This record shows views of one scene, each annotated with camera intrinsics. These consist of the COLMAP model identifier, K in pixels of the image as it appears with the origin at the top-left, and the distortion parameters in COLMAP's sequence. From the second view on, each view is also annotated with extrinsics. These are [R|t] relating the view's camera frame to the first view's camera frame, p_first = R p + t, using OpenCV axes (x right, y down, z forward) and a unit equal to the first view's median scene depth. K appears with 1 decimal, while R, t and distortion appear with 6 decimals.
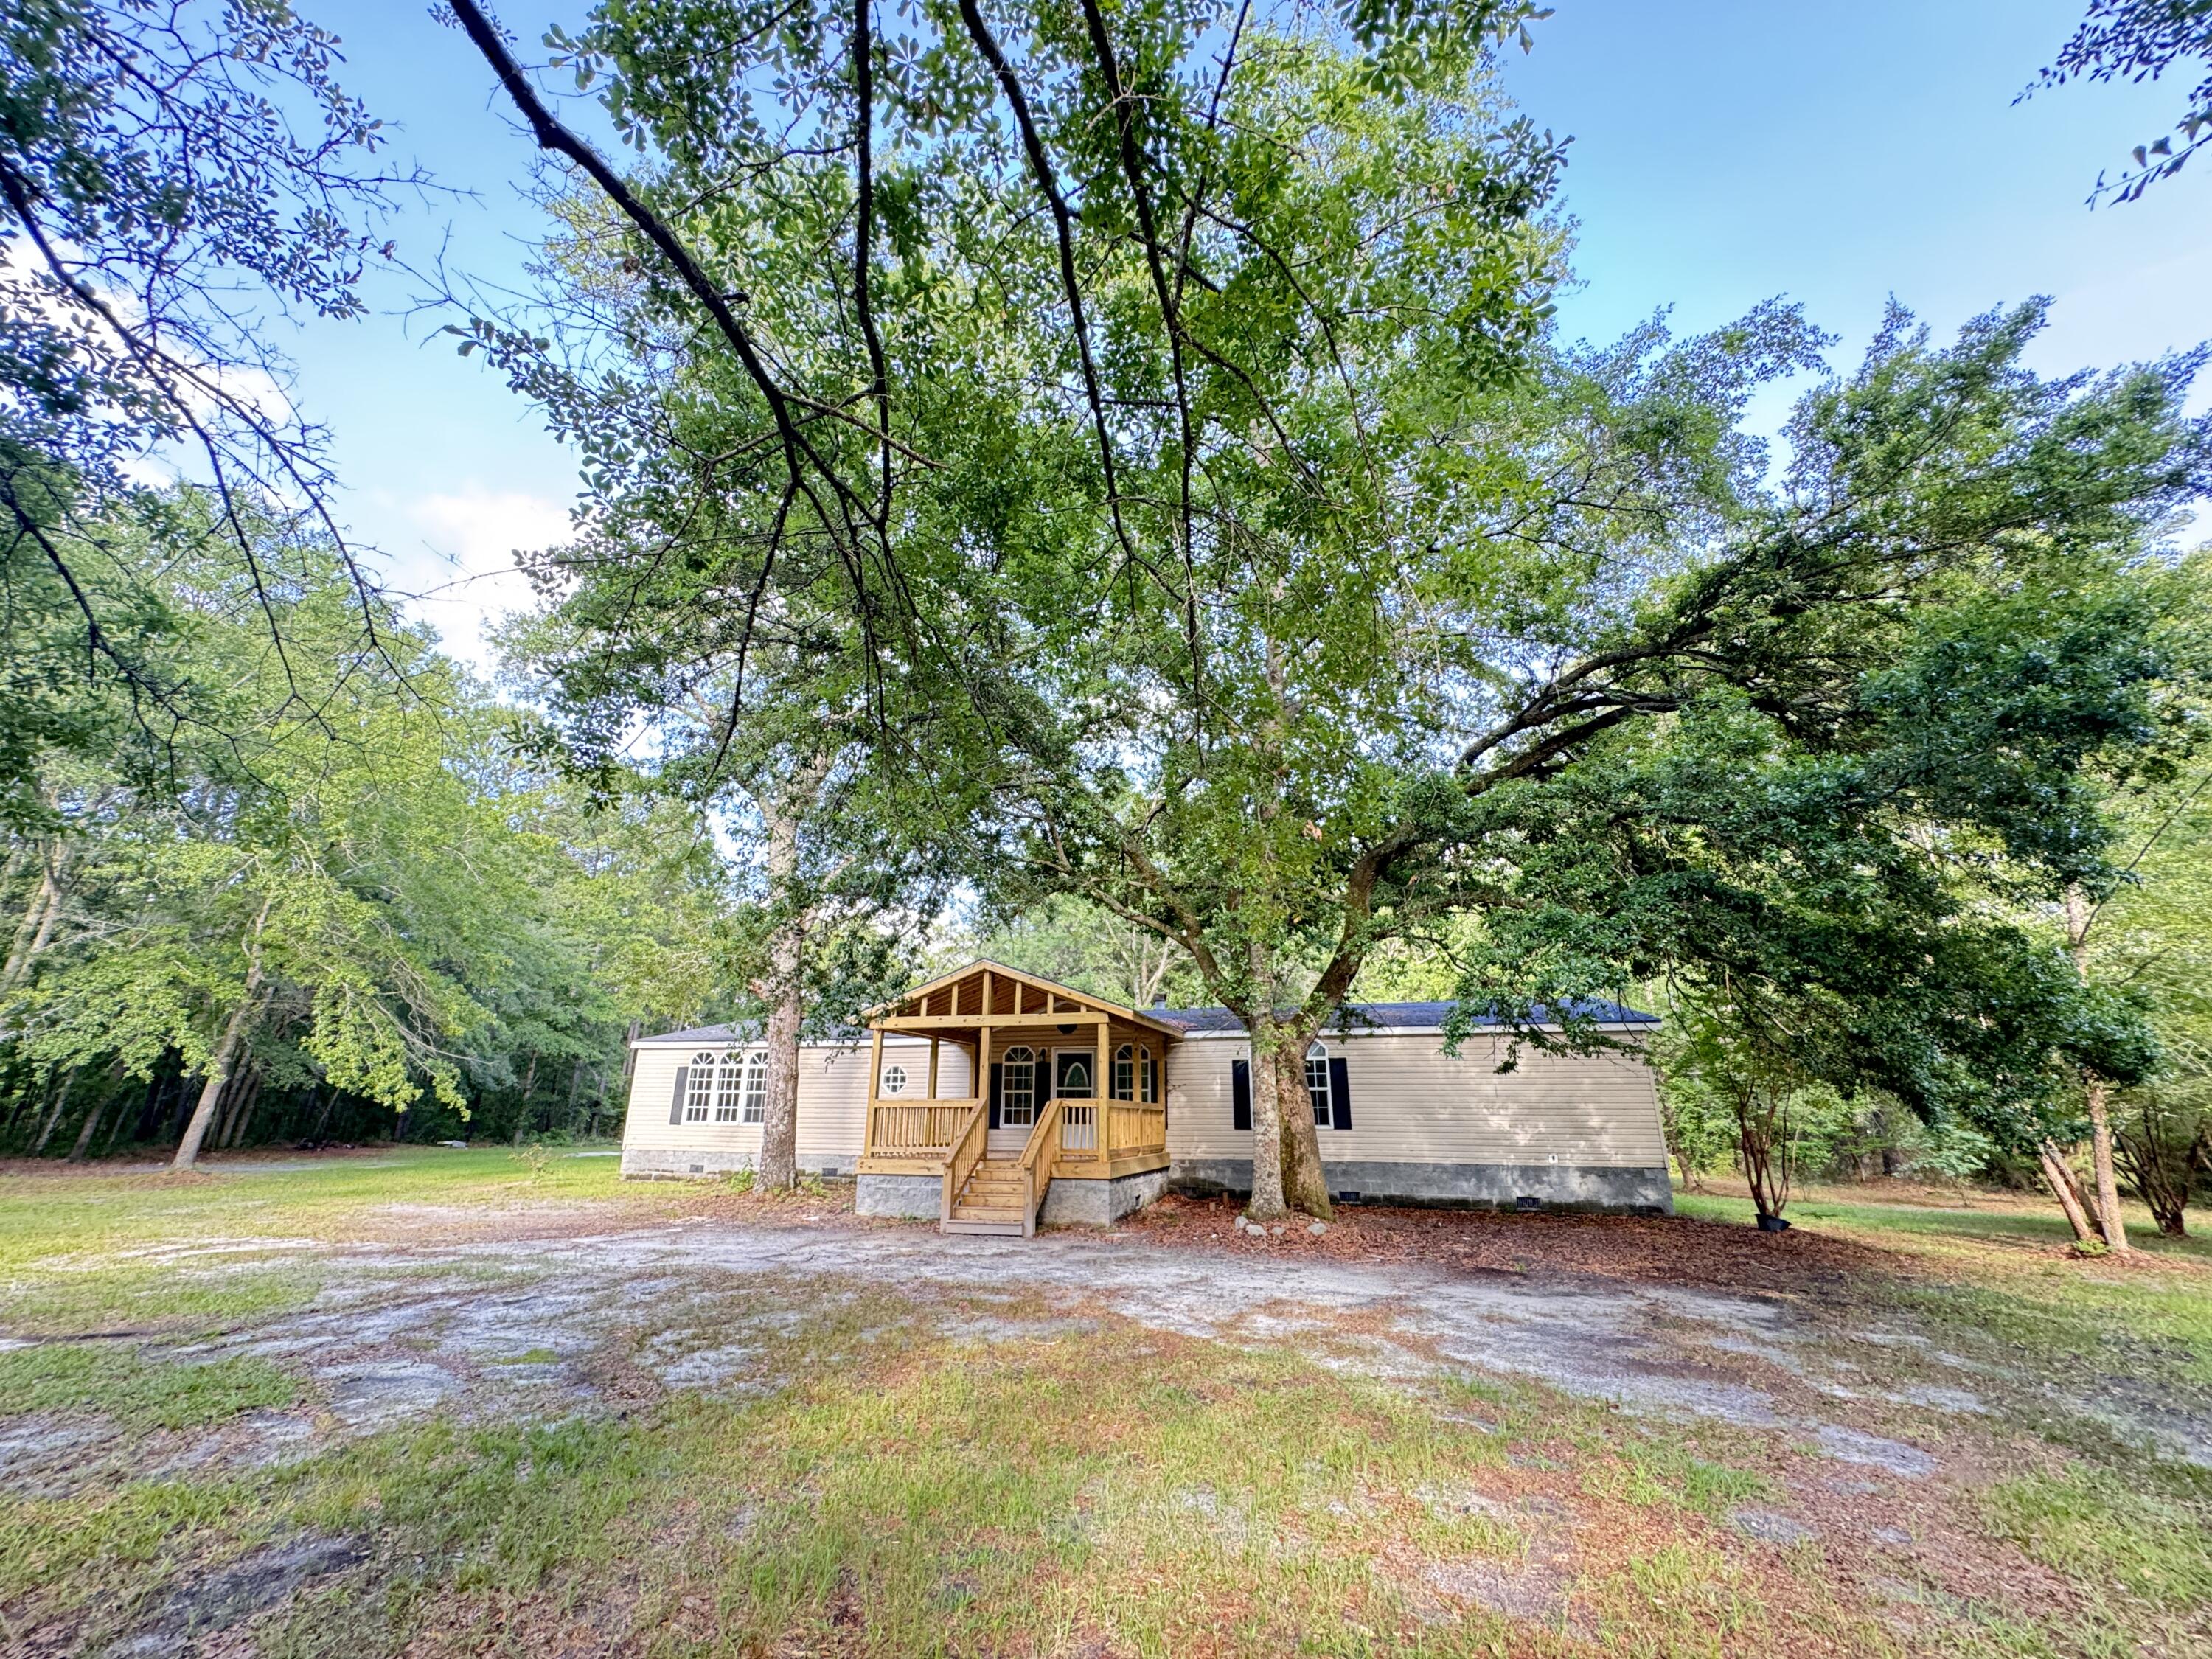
lens RADIAL K [[858.4, 0, 1105.0], [0, 858.4, 832.3], [0, 0, 1]] dist [0.002315, 0.000271]
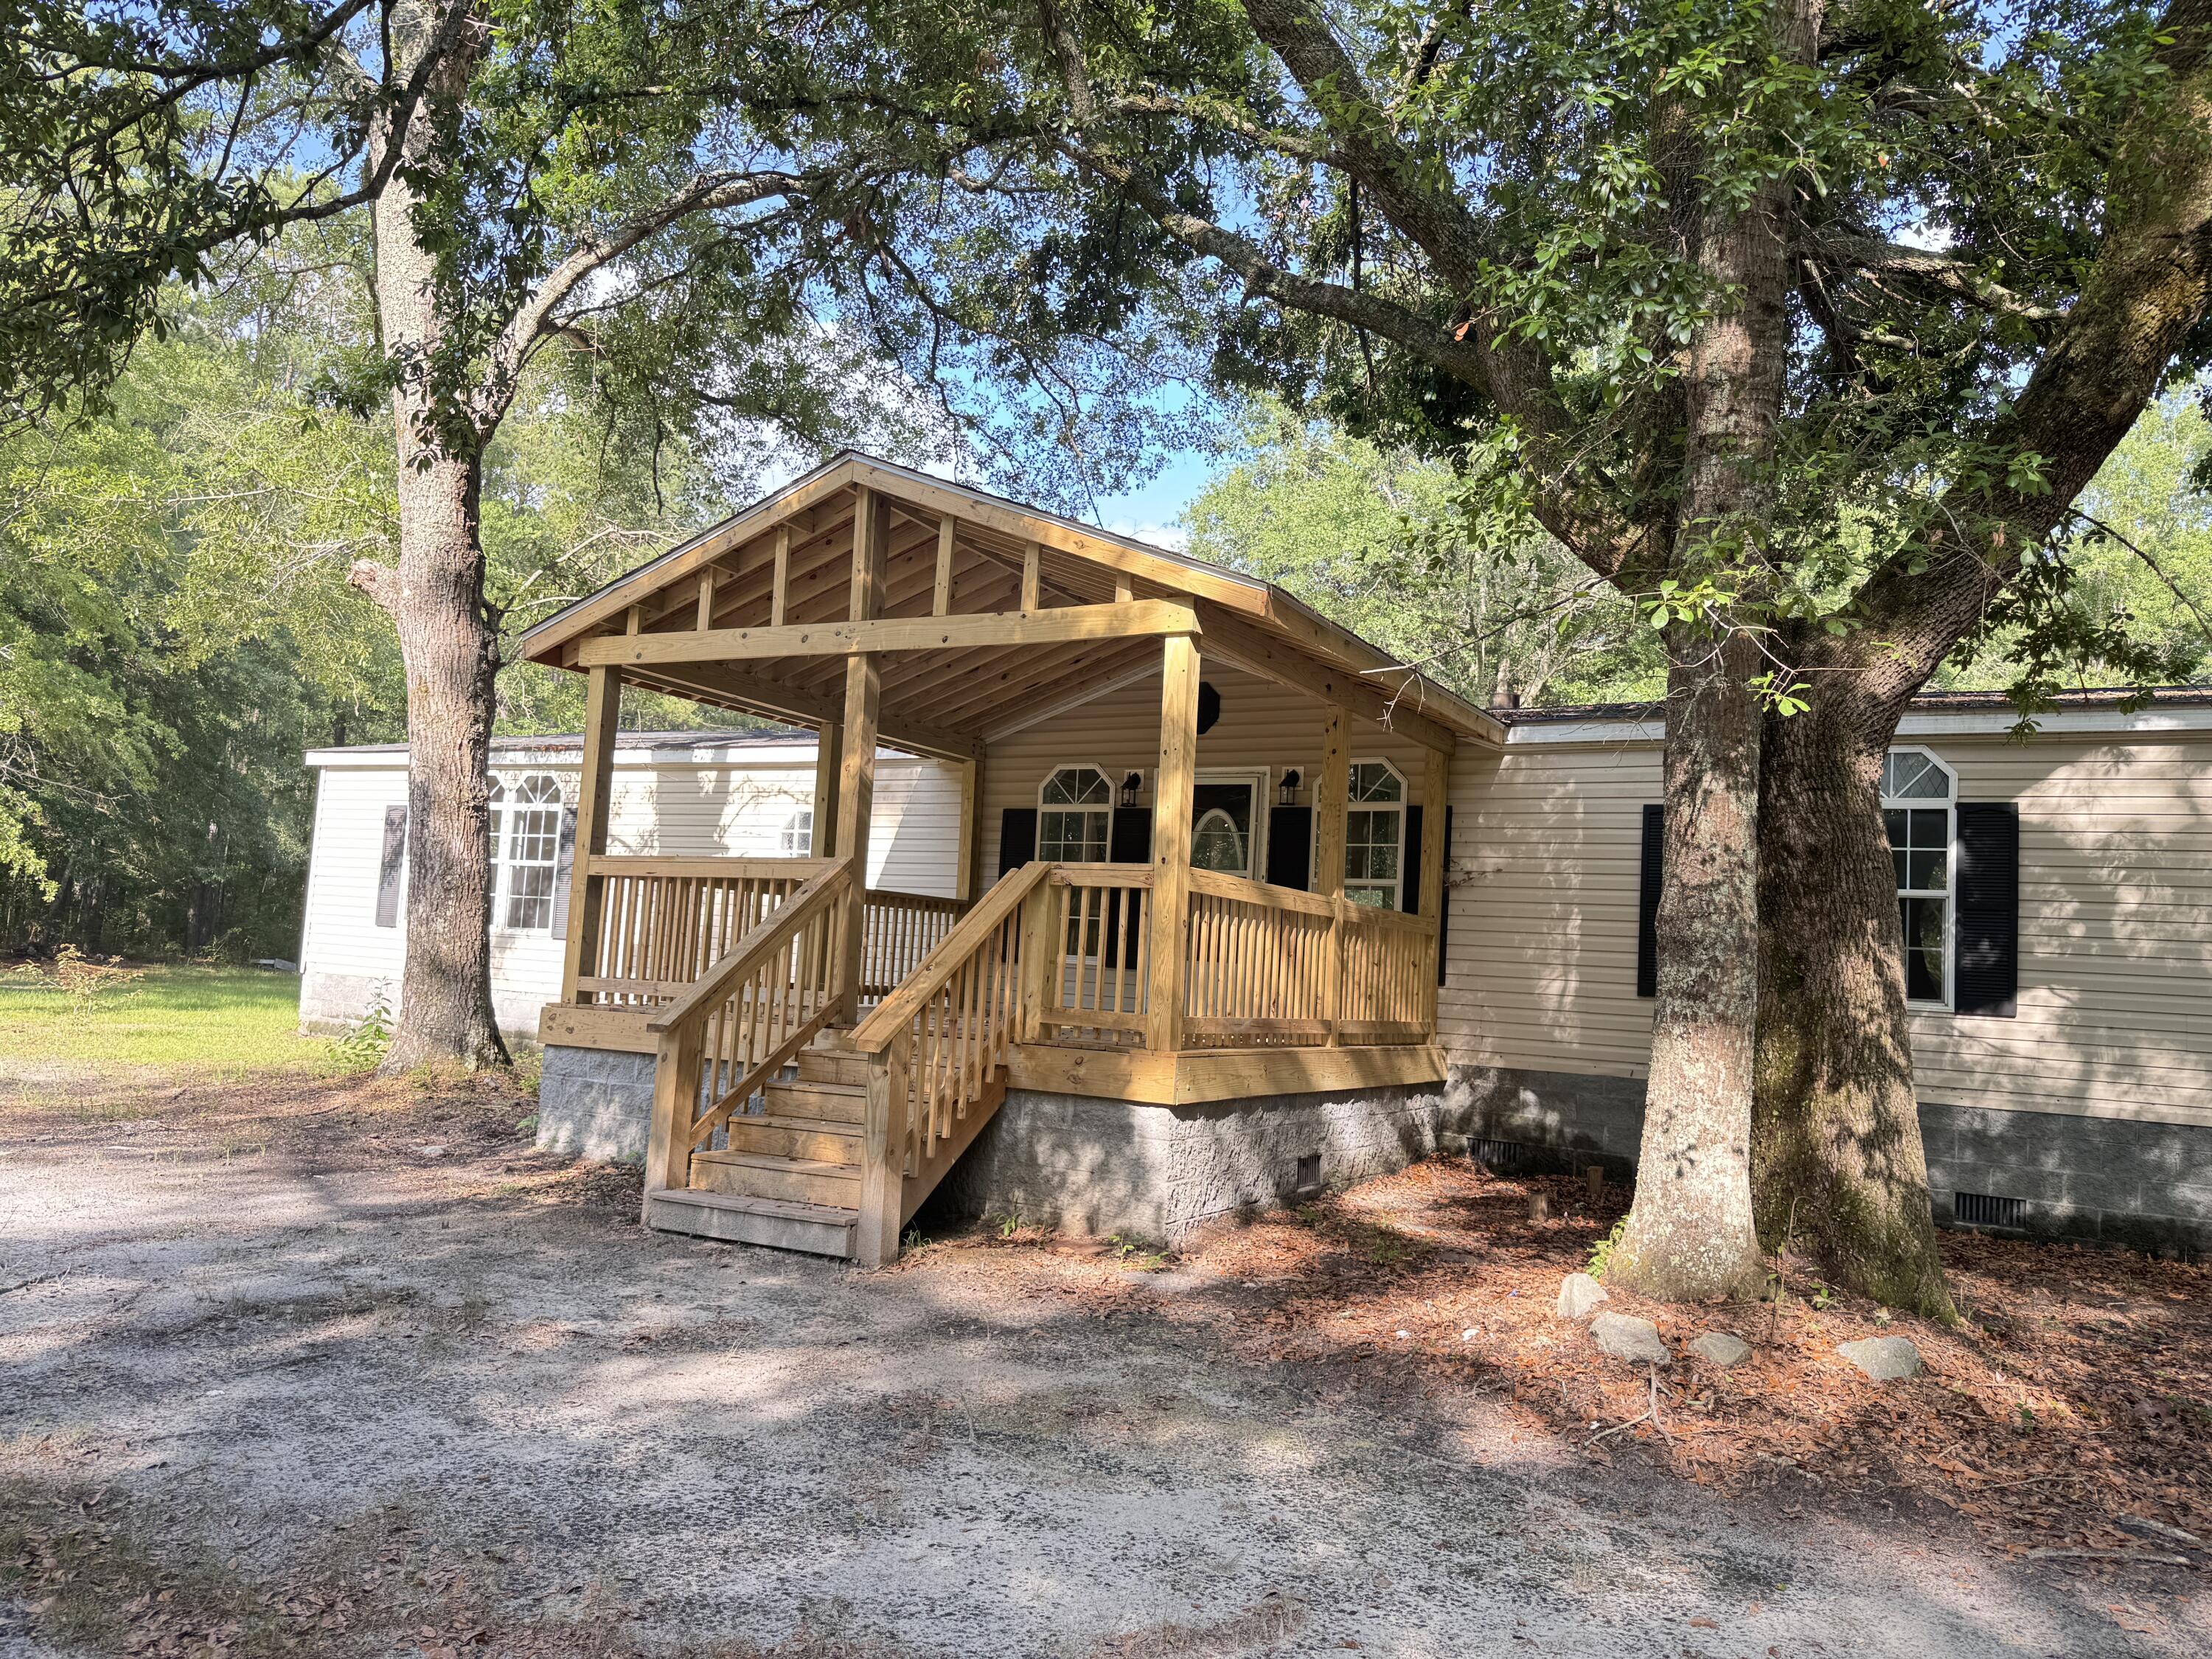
lens RADIAL K [[1513.6, 0, 1127.7], [0, 1513.6, 844.4], [0, 0, 1]] dist [0.059186, -0.065204]
pose [[0.973452, 0.034362, -0.226295, 0.108637], [0.017565, 0.974537, 0.223539, 0.178280], [0.228214, -0.221579, 0.948062, 0.471683]]
